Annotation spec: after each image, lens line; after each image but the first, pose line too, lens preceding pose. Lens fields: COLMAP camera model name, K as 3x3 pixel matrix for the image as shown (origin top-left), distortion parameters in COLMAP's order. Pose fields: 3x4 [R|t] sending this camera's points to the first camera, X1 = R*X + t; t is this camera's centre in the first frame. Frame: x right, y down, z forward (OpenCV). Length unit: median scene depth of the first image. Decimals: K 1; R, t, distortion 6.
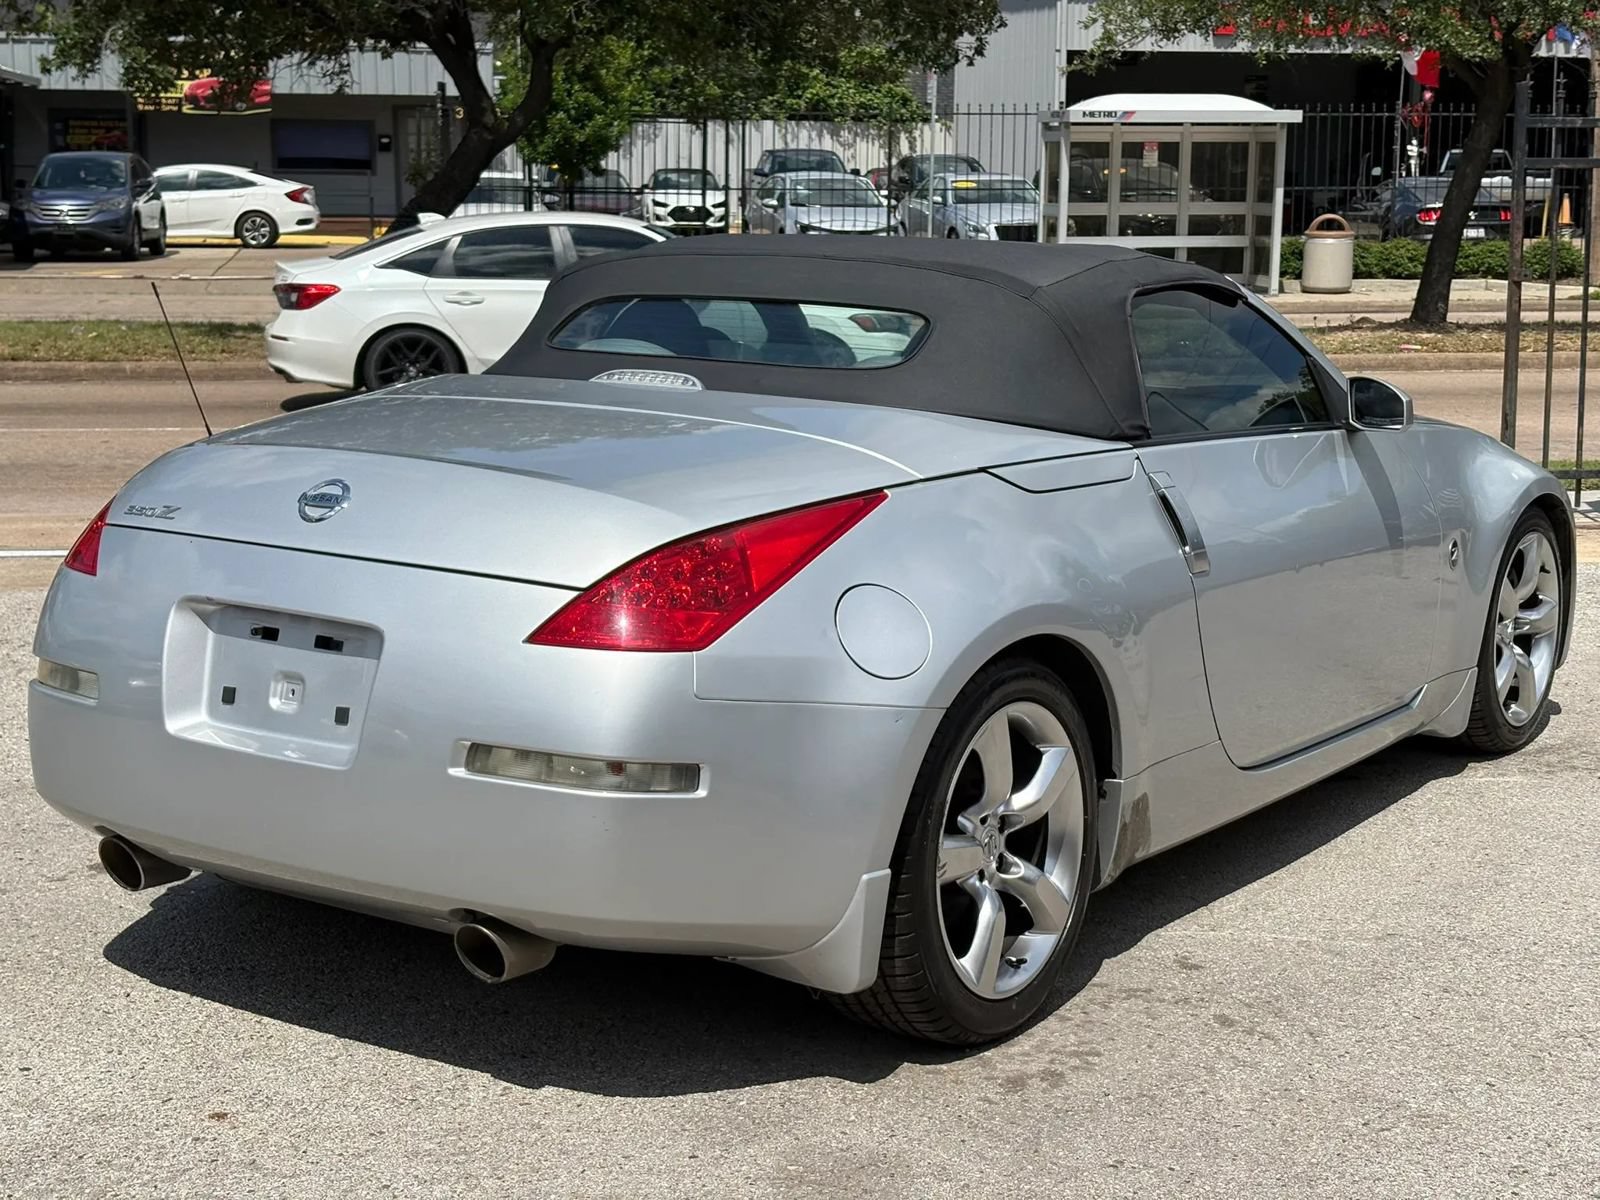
lens RADIAL K [[2281.7, 0, 800.0], [0, 2281.7, 600.0], [0, 0, 1]] dist [-0.016720, -0.456939]
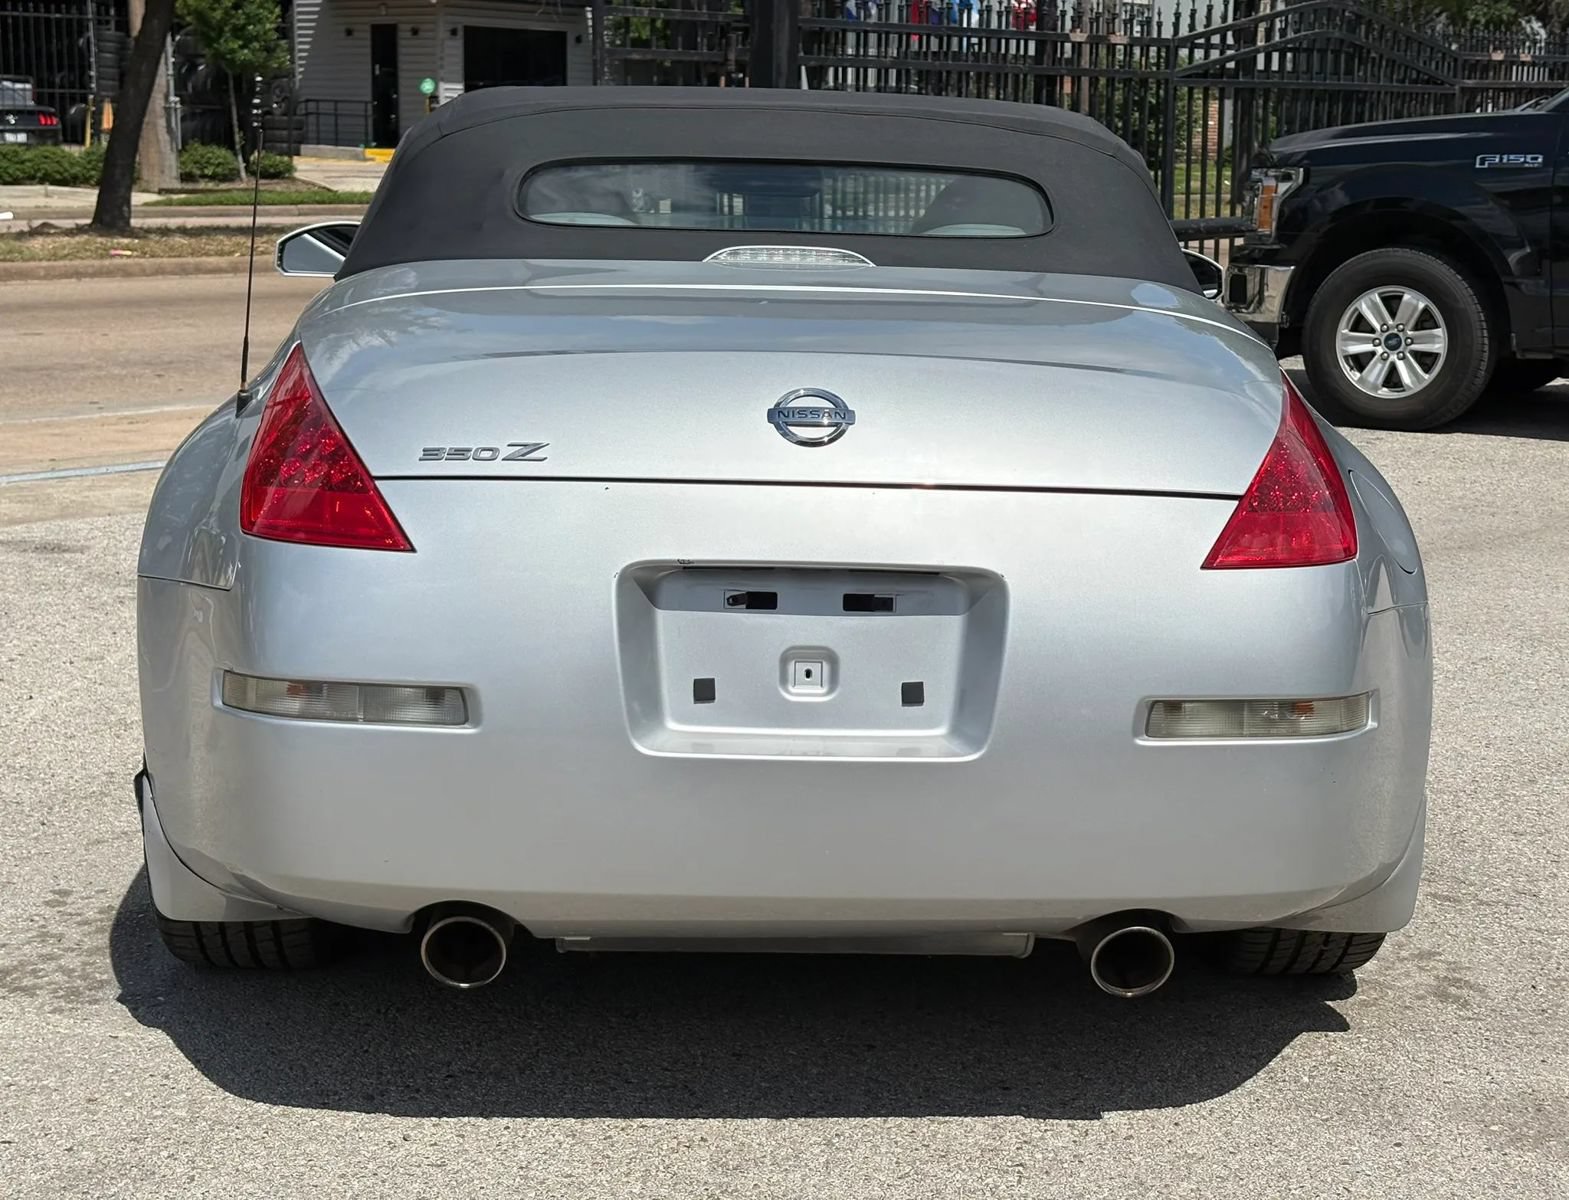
lens RADIAL K [[2205.7, 0, 789.7], [0, 2205.7, 633.4], [0, 0, 1]] dist [0.138101, -0.078399]
pose [[0.822409, -0.114213, 0.557314, -0.520058], [0.082888, 0.993242, 0.081234, -0.026465], [-0.562826, -0.020613, 0.826318, 0.333678]]
